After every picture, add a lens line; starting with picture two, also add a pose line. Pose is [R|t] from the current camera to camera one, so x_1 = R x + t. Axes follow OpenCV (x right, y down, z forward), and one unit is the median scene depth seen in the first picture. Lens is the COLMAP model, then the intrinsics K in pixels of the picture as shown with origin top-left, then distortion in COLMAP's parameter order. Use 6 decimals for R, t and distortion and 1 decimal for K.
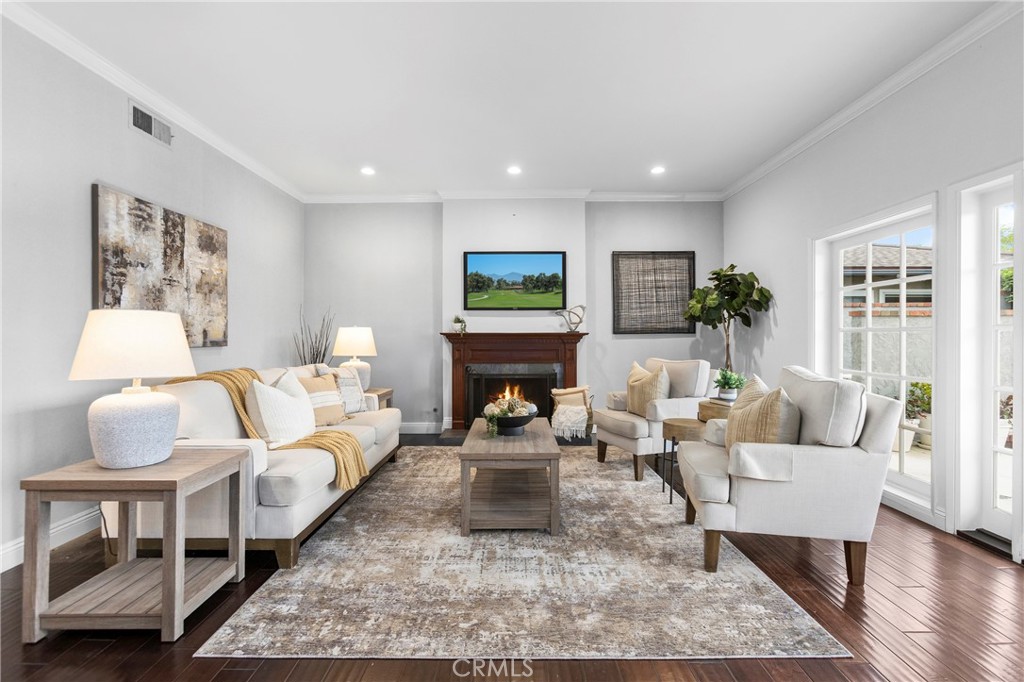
lens RADIAL K [[470.0, 0, 516.1], [0, 470.0, 337.4], [0, 0, 1]] dist [-0.012306, 0.006190]
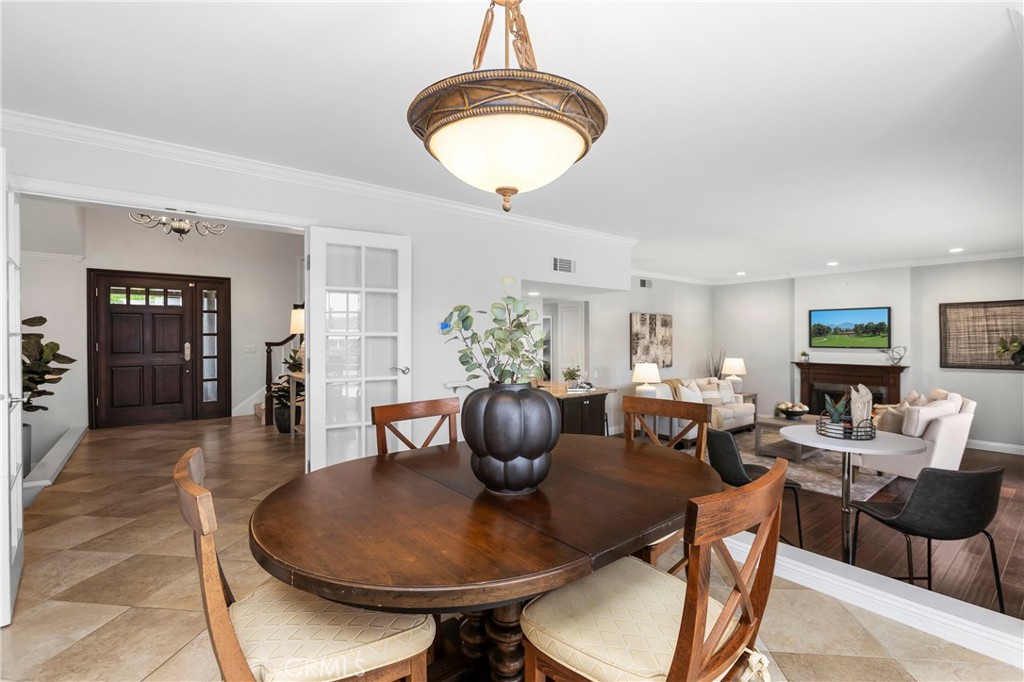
lens RADIAL K [[470.0, 0, 515.5], [0, 470.0, 341.7], [0, 0, 1]] dist [-0.012306, 0.006190]
pose [[0.626023, 0.008807, -0.779755, 0.710061], [-0.000868, 0.999943, 0.010598, -0.135089], [0.779804, -0.005958, 0.625996, -1.058783]]
